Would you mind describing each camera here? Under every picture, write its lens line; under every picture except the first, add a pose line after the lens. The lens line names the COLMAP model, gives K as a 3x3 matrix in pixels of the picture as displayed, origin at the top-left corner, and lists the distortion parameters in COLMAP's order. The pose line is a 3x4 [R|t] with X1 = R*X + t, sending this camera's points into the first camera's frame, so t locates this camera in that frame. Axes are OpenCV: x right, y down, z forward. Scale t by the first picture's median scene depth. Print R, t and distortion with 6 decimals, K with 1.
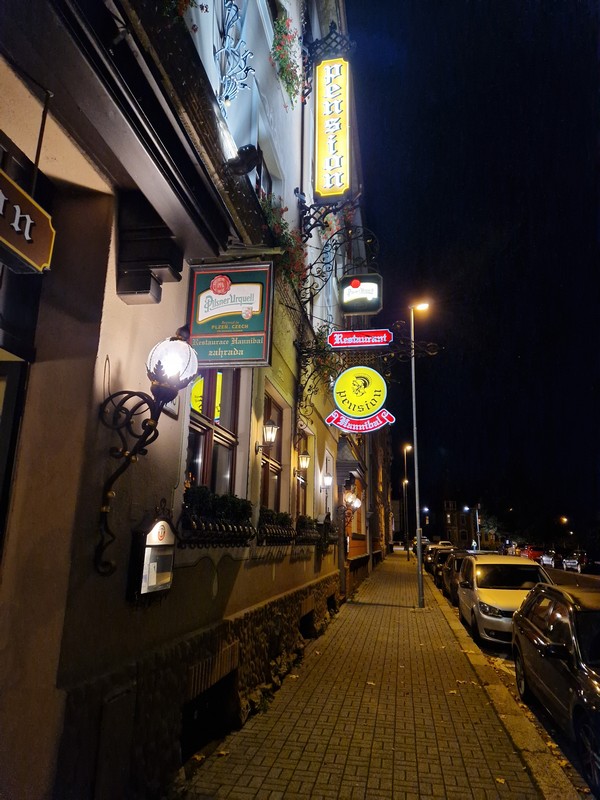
lens RADIAL K [[536.4, 0, 299.8], [0, 536.4, 405.9], [0, 0, 1]] dist [0.006175, -0.001482]
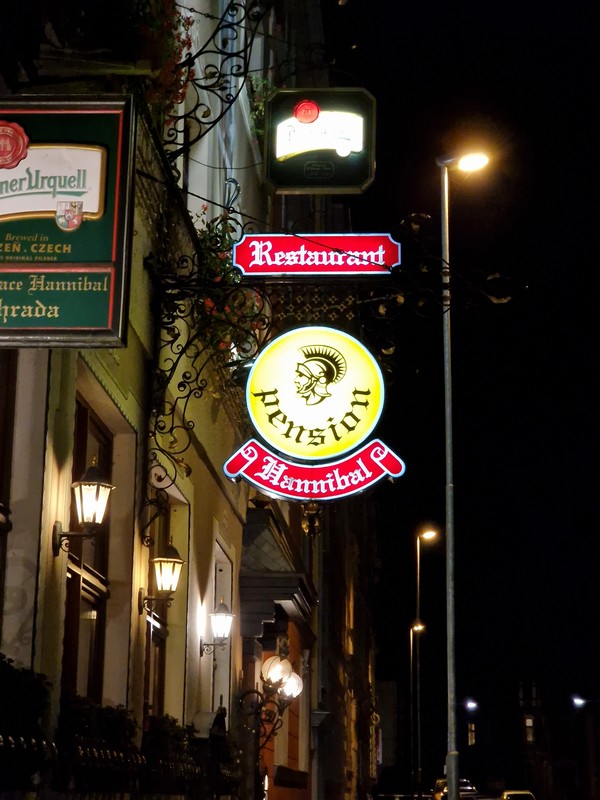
lens RADIAL K [[1598.2, 0, 300.0], [0, 1598.2, 399.2], [0, 0, 1]] dist [-0.166990, 0.000000]
pose [[0.992176, 0.016417, 0.123764, -0.039154], [-0.015971, 0.999862, -0.004592, -0.016150], [-0.123823, 0.002579, 0.992301, -0.131253]]
